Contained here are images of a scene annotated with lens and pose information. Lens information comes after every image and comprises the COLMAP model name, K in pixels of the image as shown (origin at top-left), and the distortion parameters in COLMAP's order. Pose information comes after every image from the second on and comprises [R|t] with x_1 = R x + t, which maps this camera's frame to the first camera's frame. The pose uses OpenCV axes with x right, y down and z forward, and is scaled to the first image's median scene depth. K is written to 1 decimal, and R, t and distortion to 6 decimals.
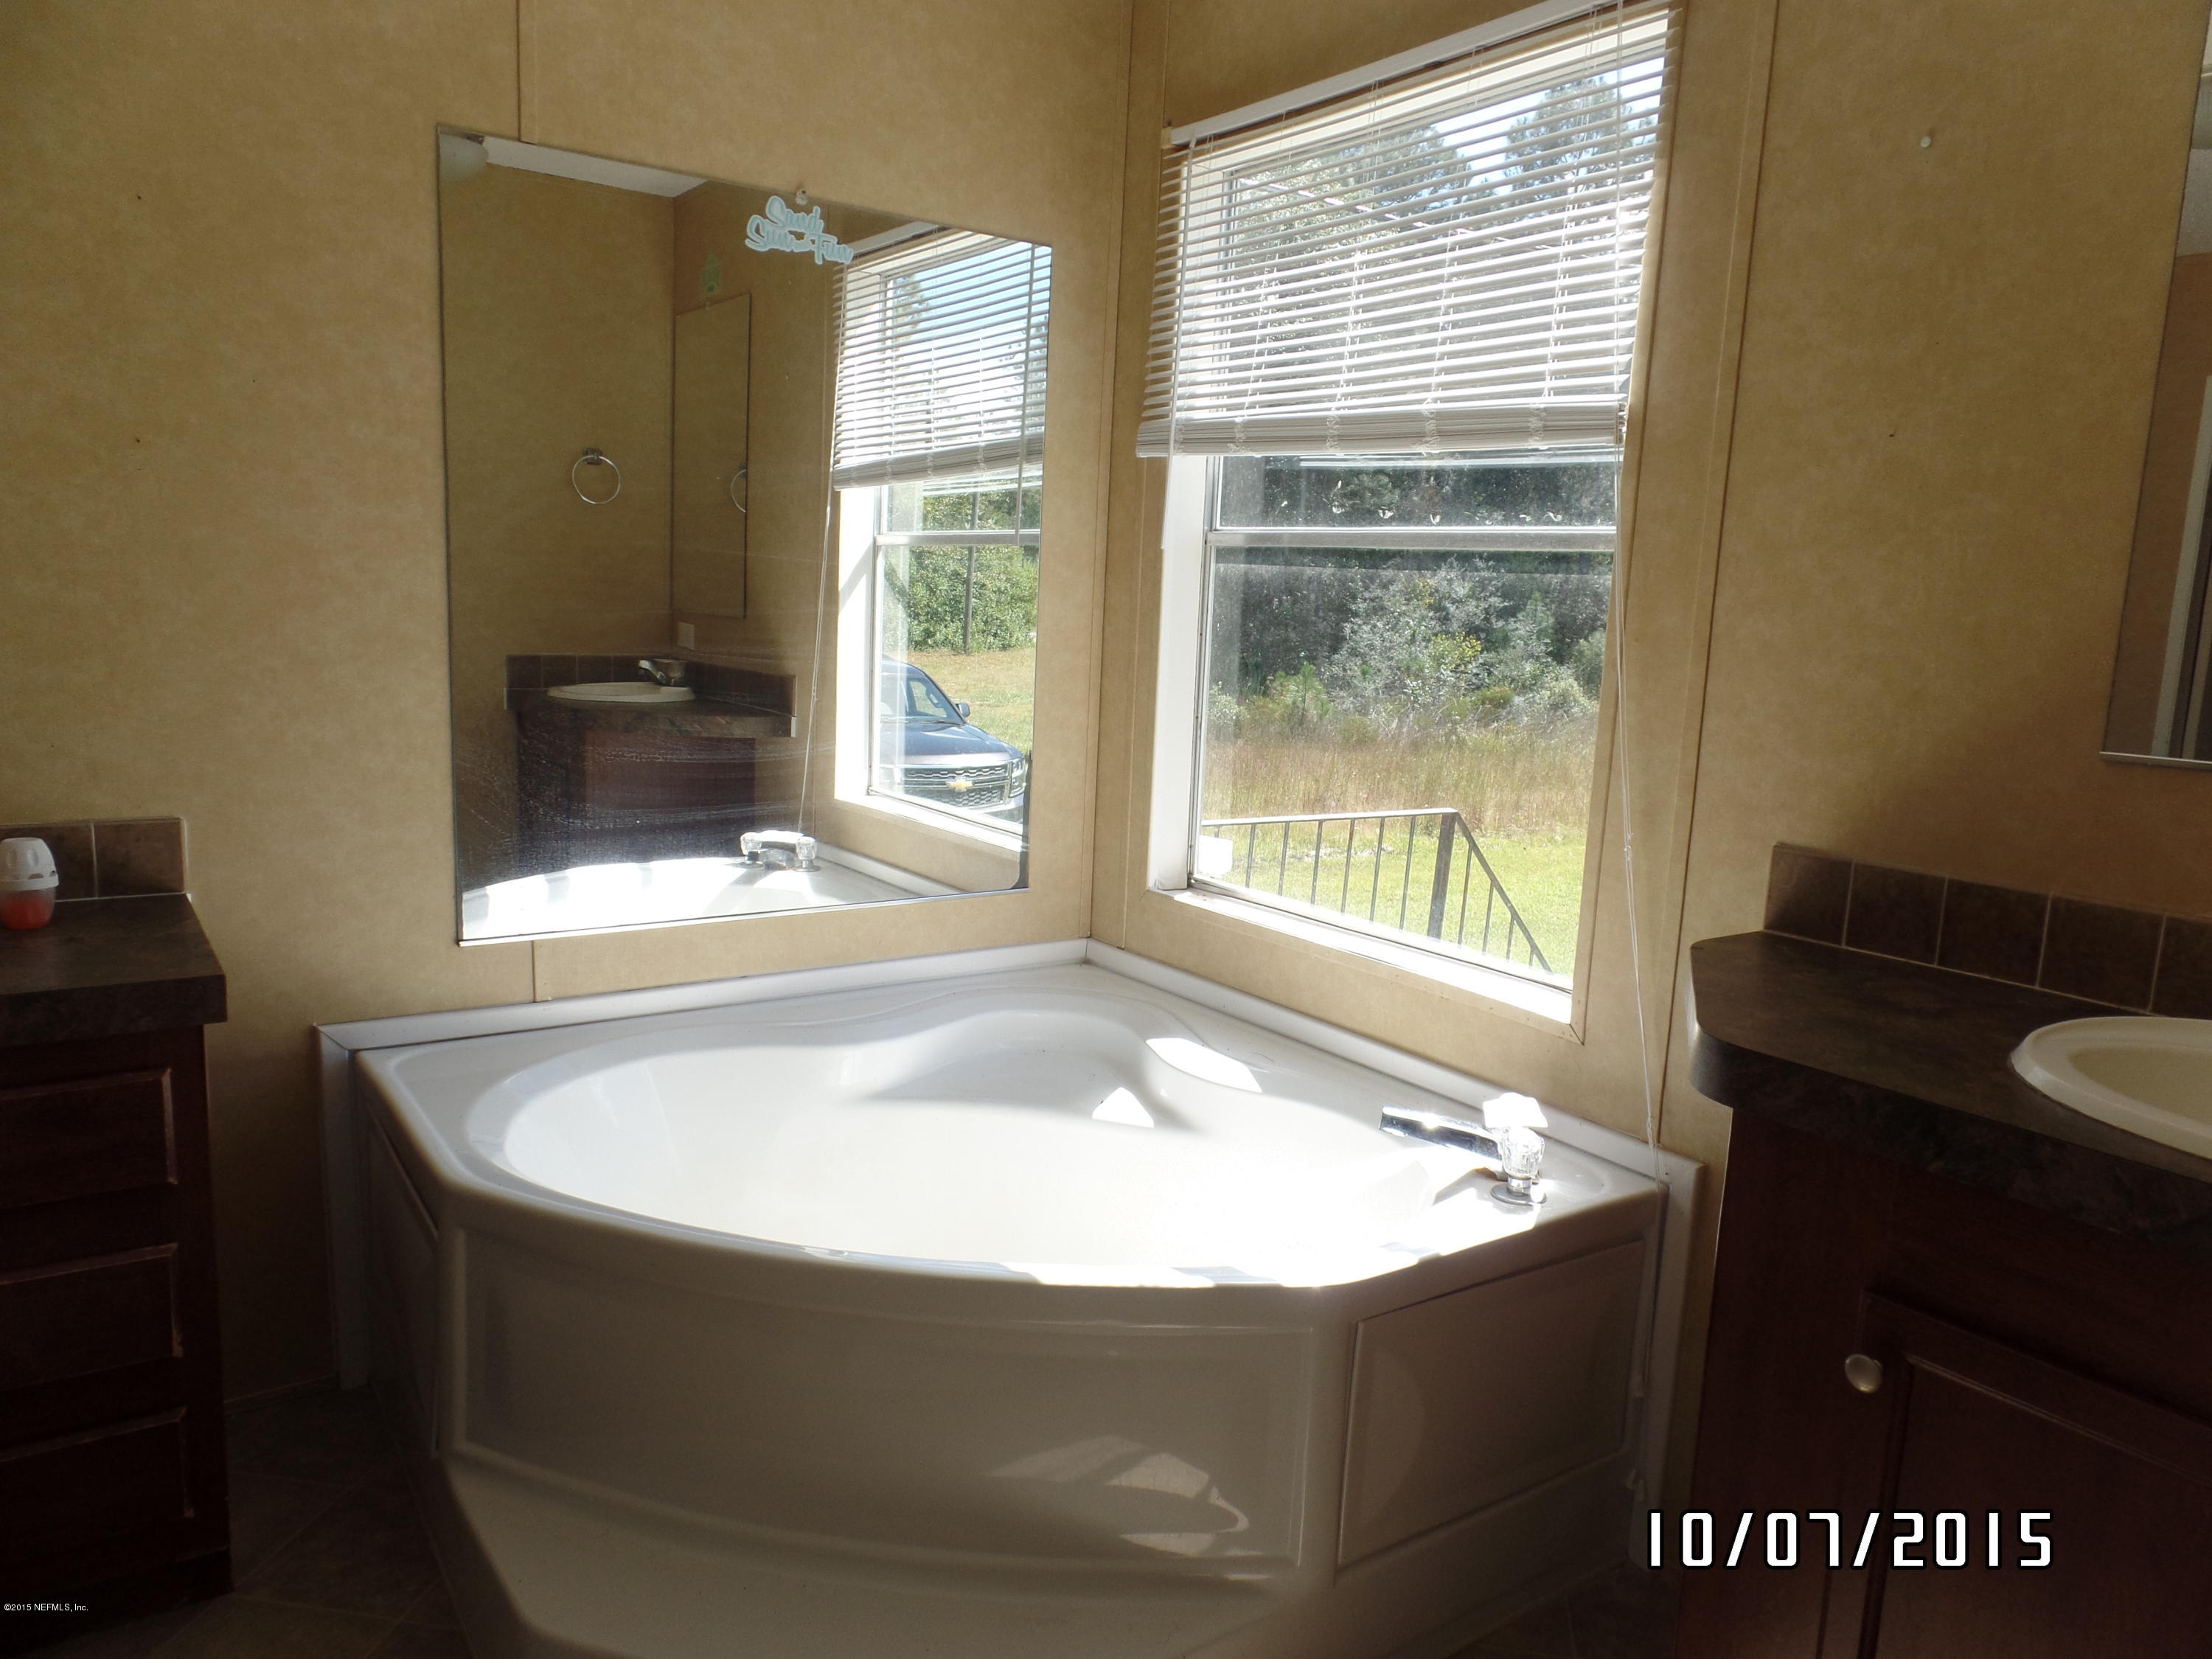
lens RADIAL K [[1540.1, 0, 1118.6], [0, 1540.1, 825.7], [0, 0, 1]] dist [0.002214, 0.001438]
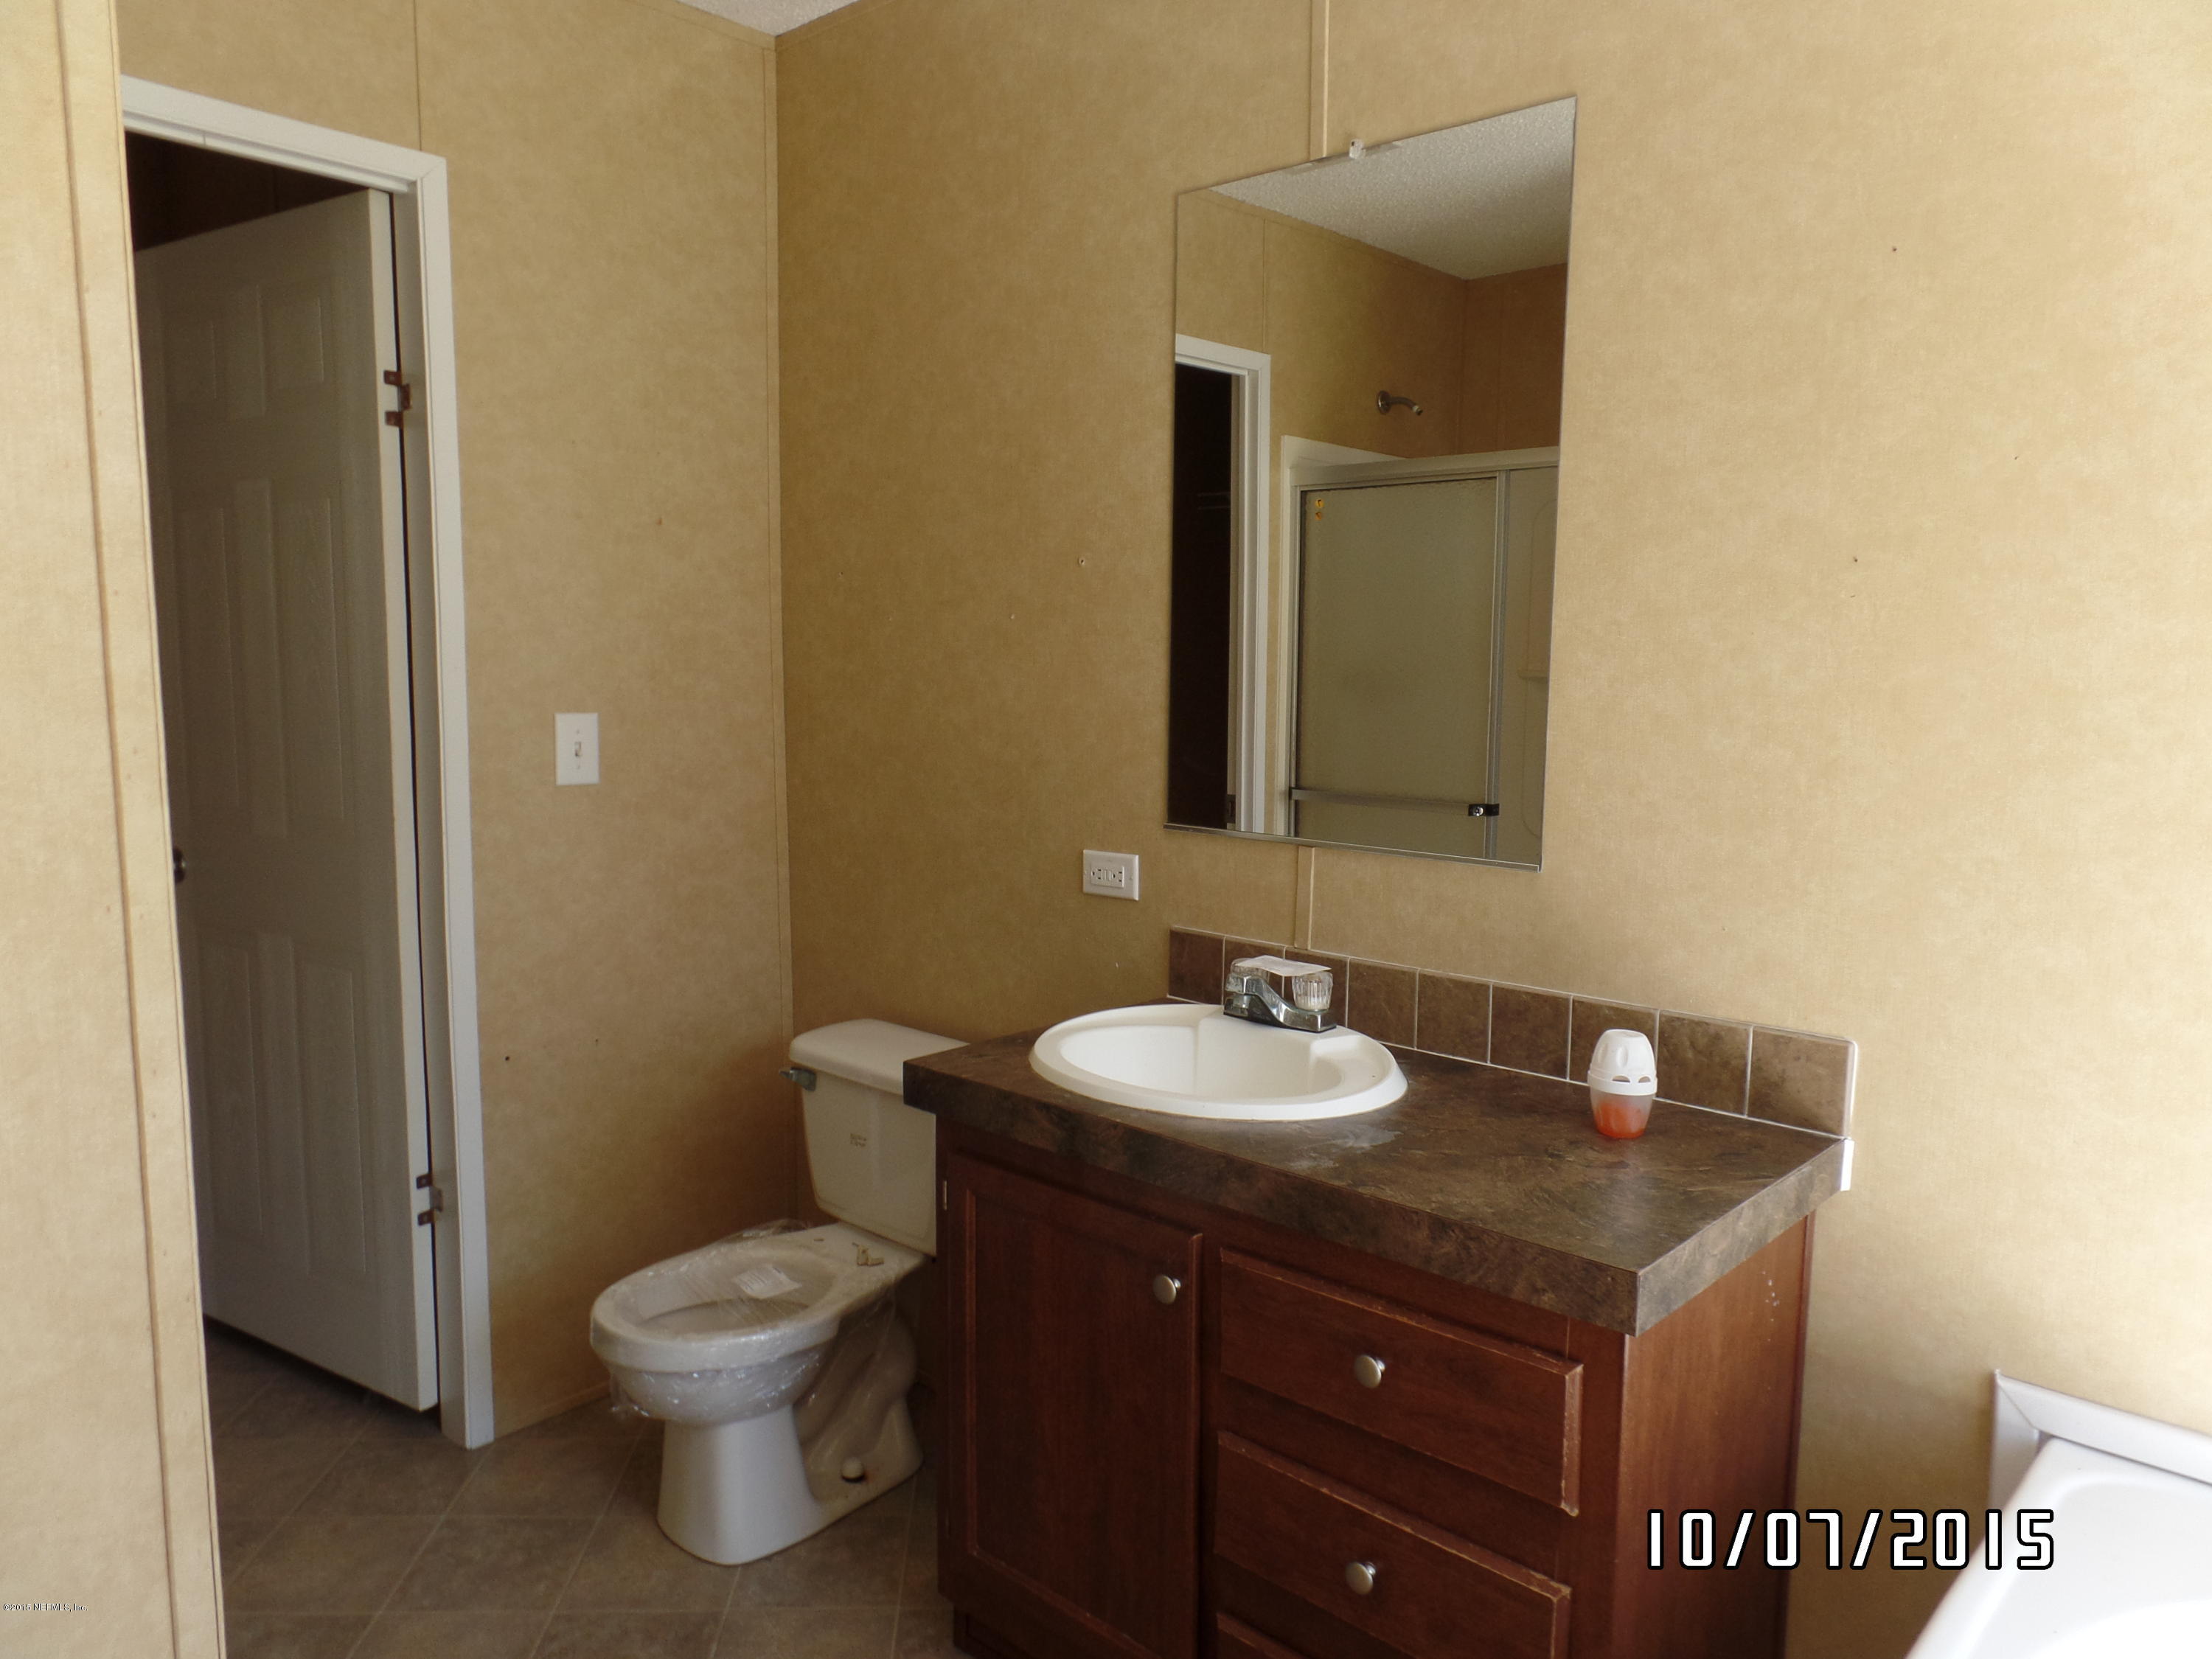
lens RADIAL K [[1505.7, 0, 1106.0], [0, 1505.7, 829.5], [0, 0, 1]] dist [-0.005961, 0.000329]
pose [[0.193464, 0.065382, -0.978926, 0.048177], [-0.147754, 0.988339, 0.036811, -0.084572], [0.969918, 0.137519, 0.200869, 0.487522]]
